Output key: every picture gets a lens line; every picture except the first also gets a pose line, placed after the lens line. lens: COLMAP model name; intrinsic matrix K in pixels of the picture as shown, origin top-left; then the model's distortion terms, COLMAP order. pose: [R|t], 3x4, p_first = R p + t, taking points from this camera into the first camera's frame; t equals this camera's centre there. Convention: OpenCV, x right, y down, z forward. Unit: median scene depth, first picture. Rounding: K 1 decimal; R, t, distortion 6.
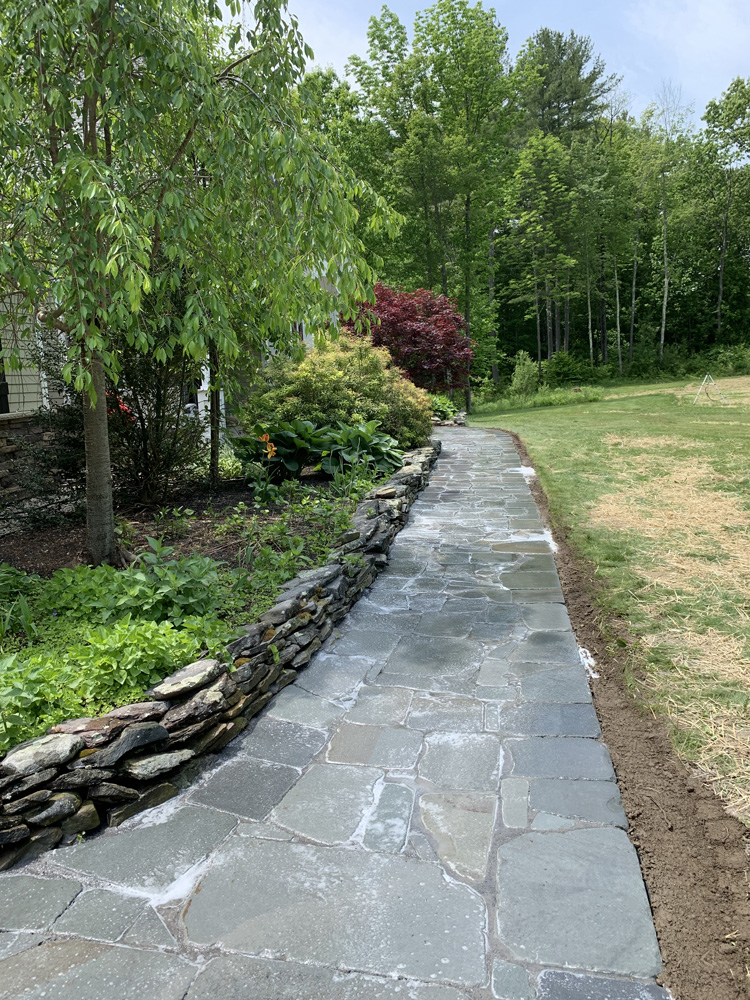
lens RADIAL K [[764.6, 0, 373.7], [0, 764.6, 502.5], [0, 0, 1]] dist [0.031053, -0.026673]
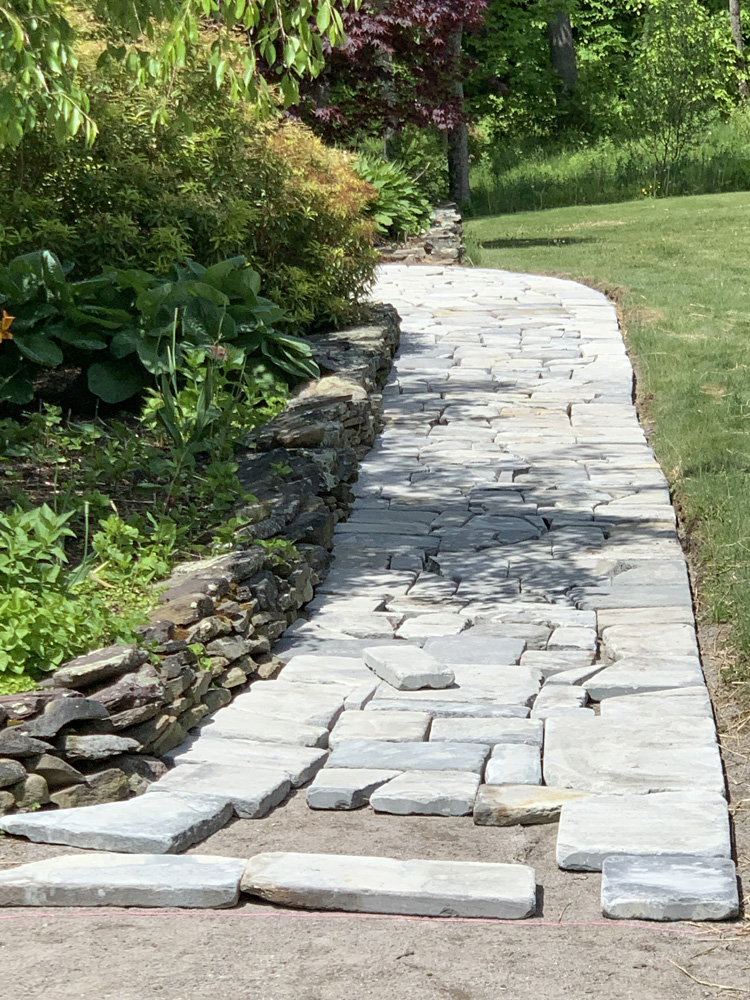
lens RADIAL K [[3519.0, 0, 375.9], [0, 3519.0, 496.8], [0, 0, 1]] dist [-0.095956, 0.000000]
pose [[0.995020, 0.008448, 0.099321, -0.167185], [-0.005851, 0.999634, -0.026410, 0.089547], [-0.099508, 0.025698, 0.994705, -1.114952]]
